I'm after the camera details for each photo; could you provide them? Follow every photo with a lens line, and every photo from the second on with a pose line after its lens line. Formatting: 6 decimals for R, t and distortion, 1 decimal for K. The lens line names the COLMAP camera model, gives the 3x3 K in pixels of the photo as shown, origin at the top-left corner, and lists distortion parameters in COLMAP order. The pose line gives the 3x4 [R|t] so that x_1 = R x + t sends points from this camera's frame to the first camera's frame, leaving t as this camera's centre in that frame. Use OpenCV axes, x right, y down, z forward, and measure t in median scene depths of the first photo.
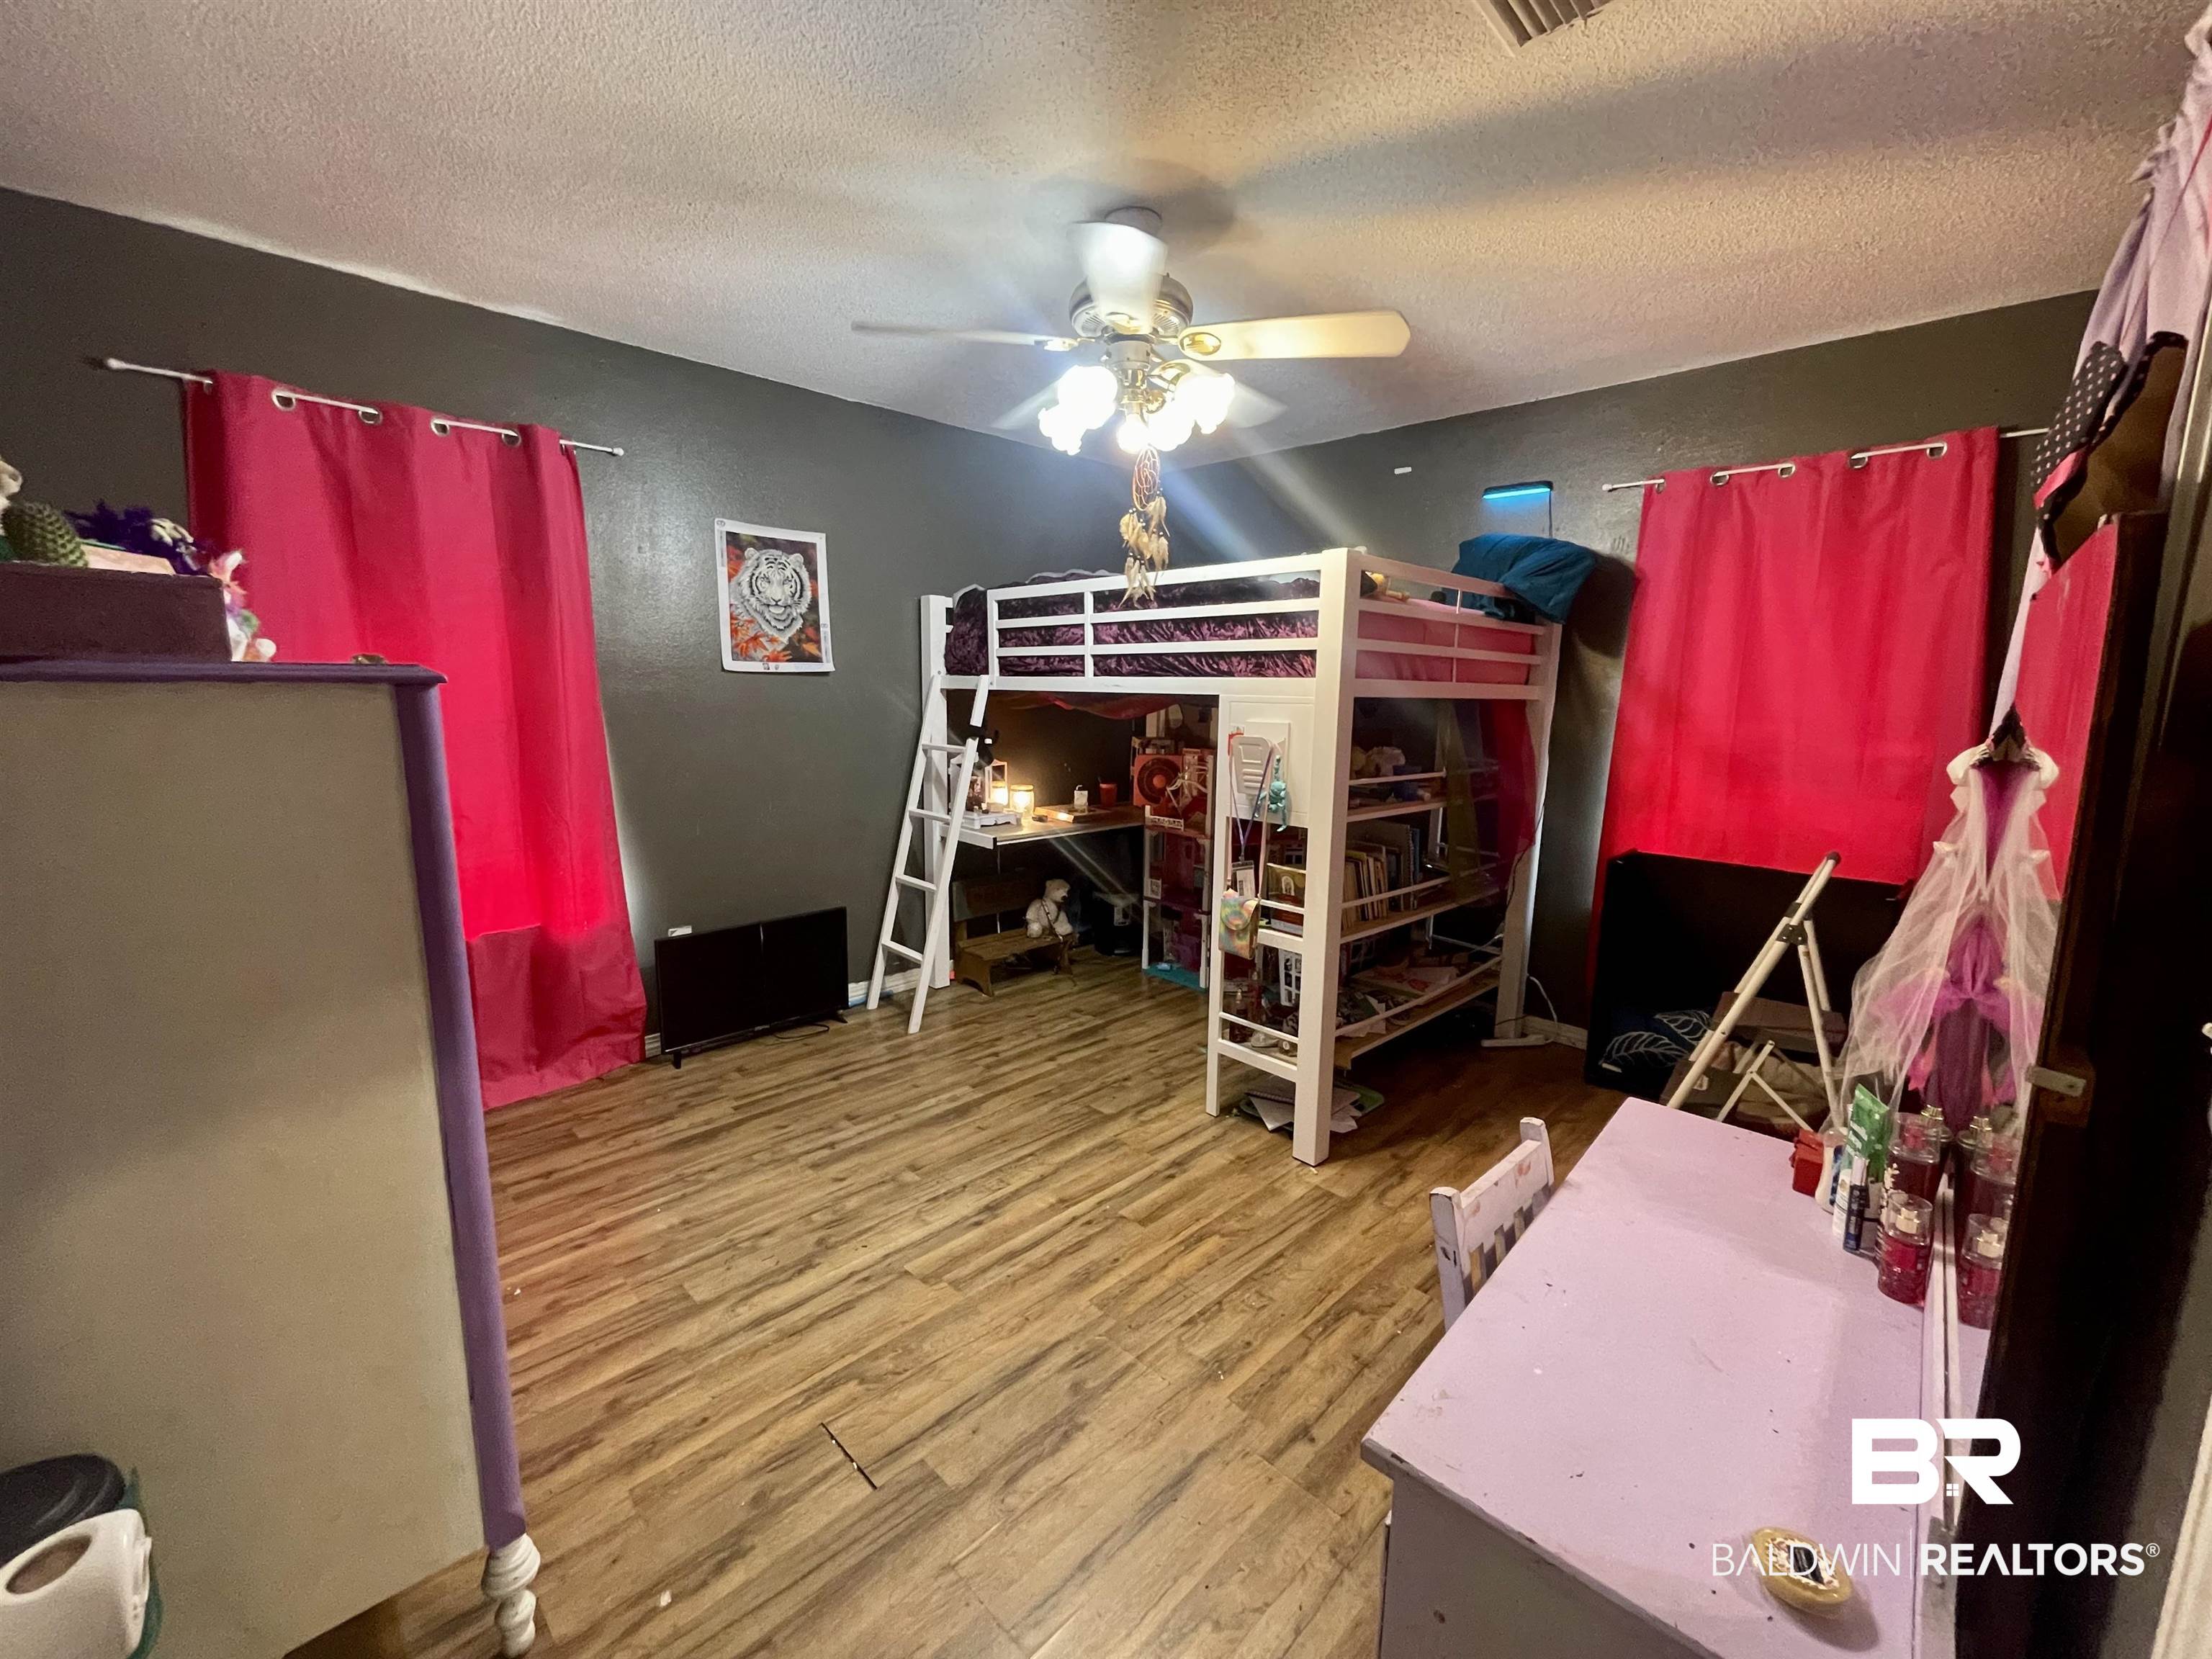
lens RADIAL K [[894.2, 0, 1105.9], [0, 894.2, 830.1], [0, 0, 1]] dist [-0.001413, -0.000028]
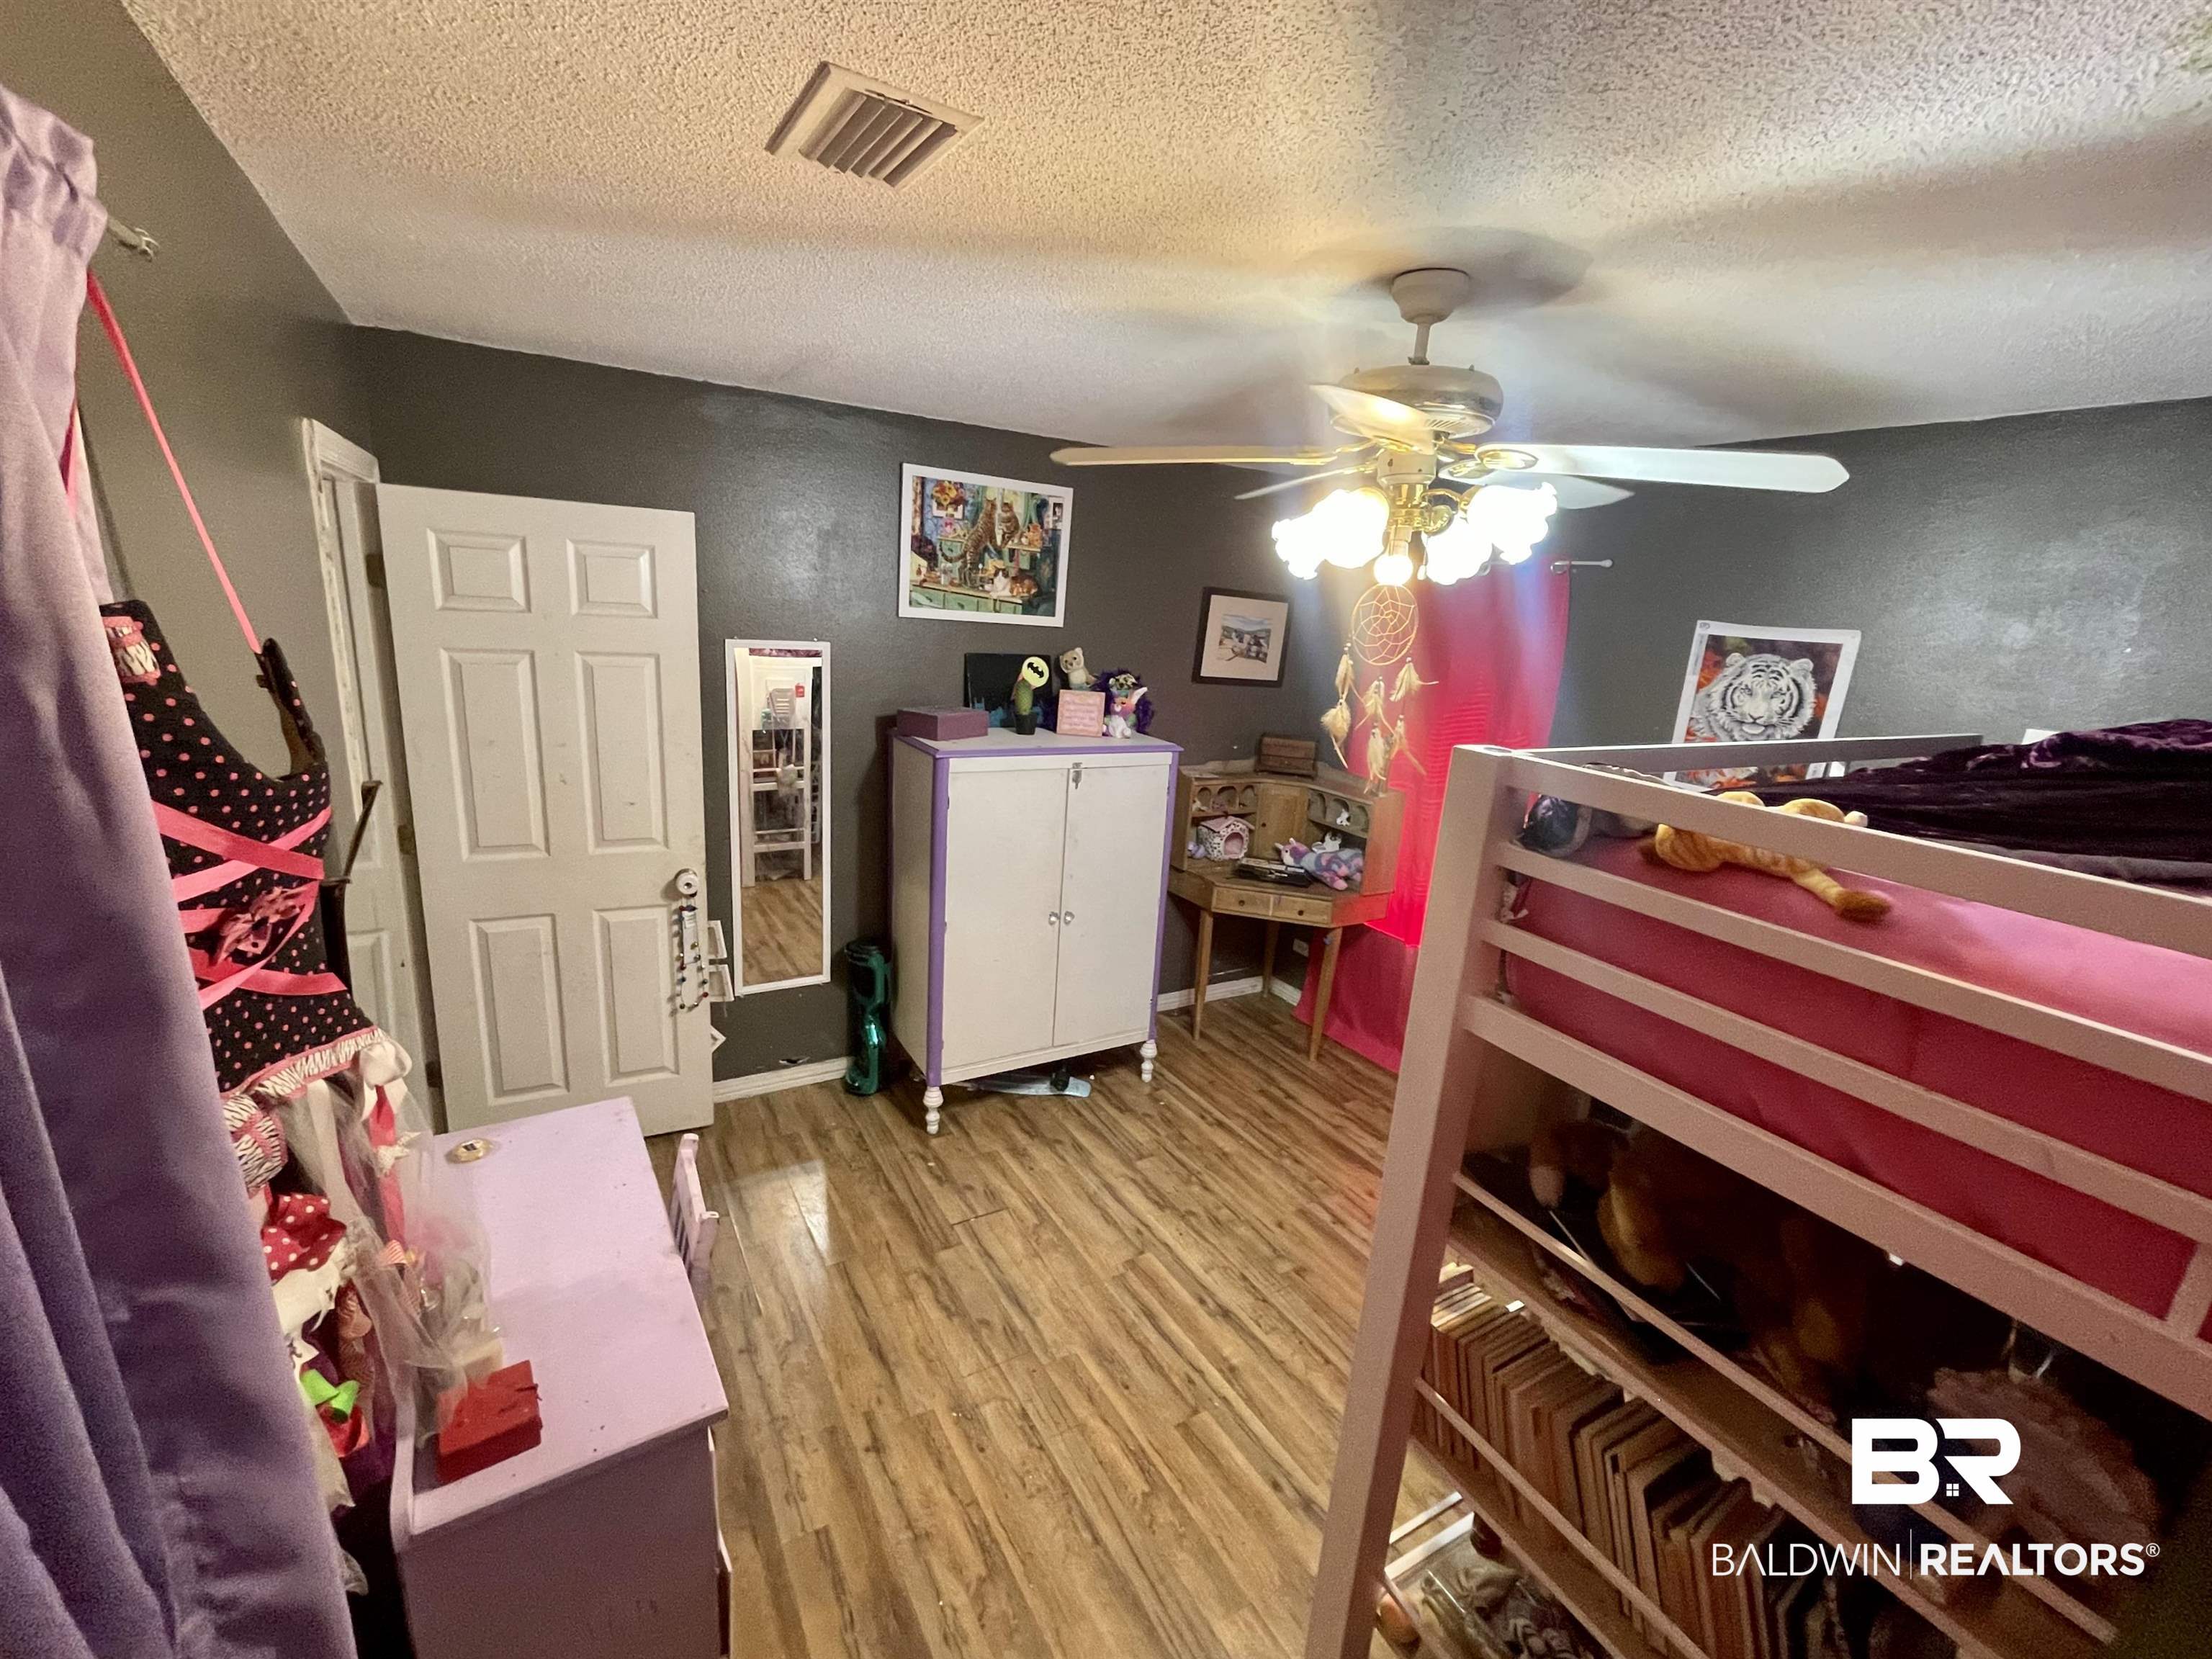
lens RADIAL K [[980.5, 0, 1107.7], [0, 980.5, 838.1], [0, 0, 1]] dist [0.003492, 0.000401]
pose [[-0.247433, 0.212995, -0.945204, 0.916224], [-0.229031, 0.935034, 0.270659, -0.392078], [0.941447, 0.283451, -0.182576, 0.978822]]
